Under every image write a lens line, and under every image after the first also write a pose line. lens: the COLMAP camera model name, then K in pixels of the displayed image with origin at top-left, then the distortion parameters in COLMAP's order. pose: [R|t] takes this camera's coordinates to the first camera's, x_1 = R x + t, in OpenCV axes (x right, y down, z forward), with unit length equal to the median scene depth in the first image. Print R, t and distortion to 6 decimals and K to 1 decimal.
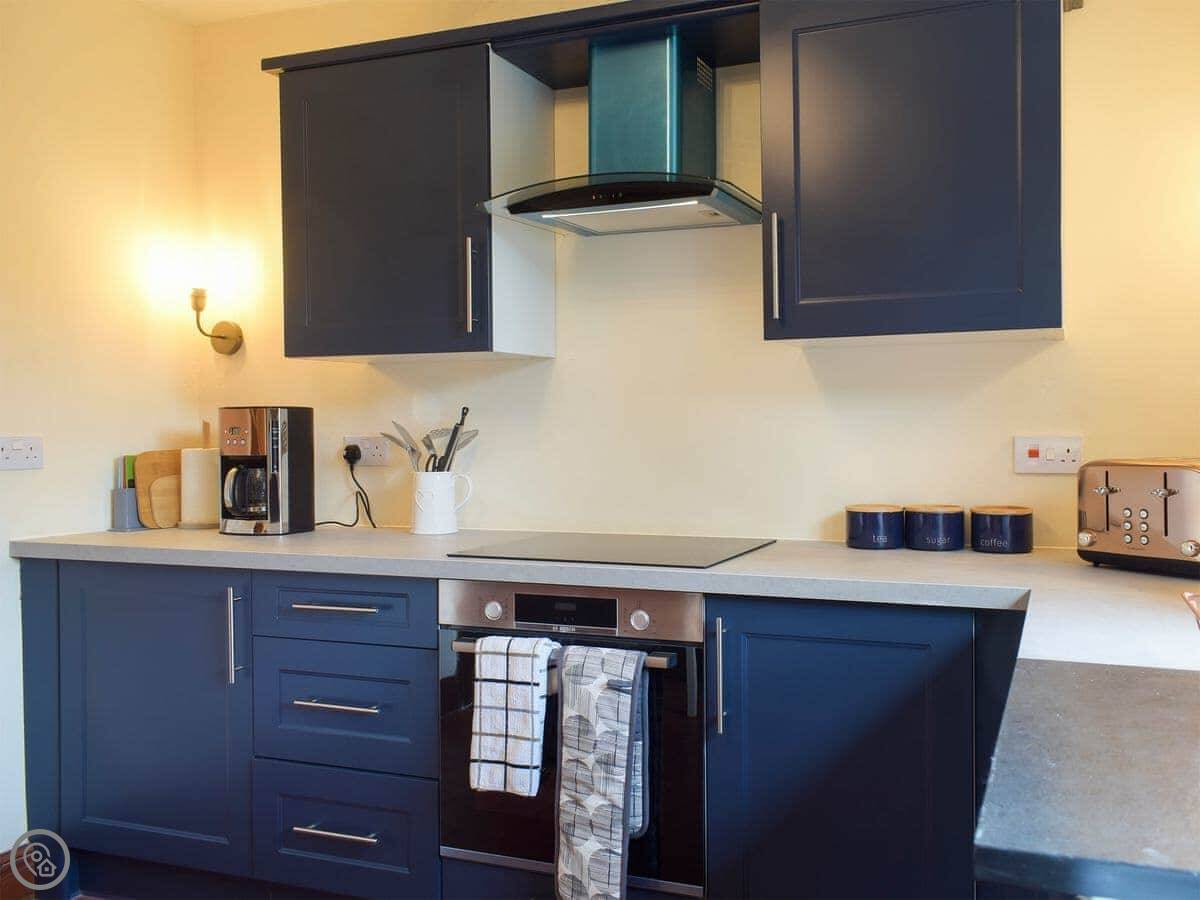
lens RADIAL K [[1046.6, 0, 600.0], [0, 1046.6, 447.2], [0, 0, 1]] dist [-0.002574, 0.002541]
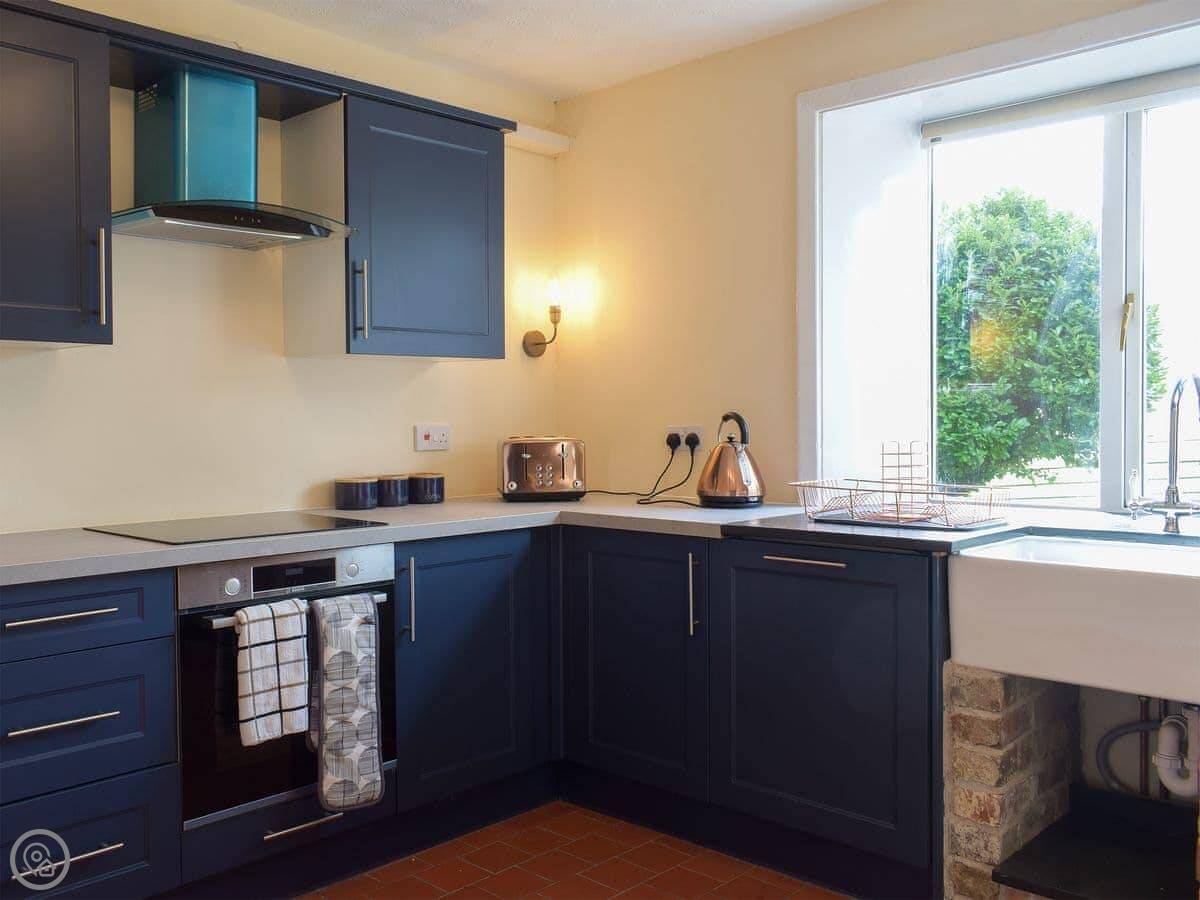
lens RADIAL K [[1046.6, 0, 599.7], [0, 1046.6, 448.0], [0, 0, 1]] dist [-0.002574, 0.002541]
pose [[0.394410, -0.028335, 0.918498, -1.004193], [0.021539, 0.999535, 0.021586, -0.005739], [-0.918682, 0.011270, 0.394837, 0.217054]]
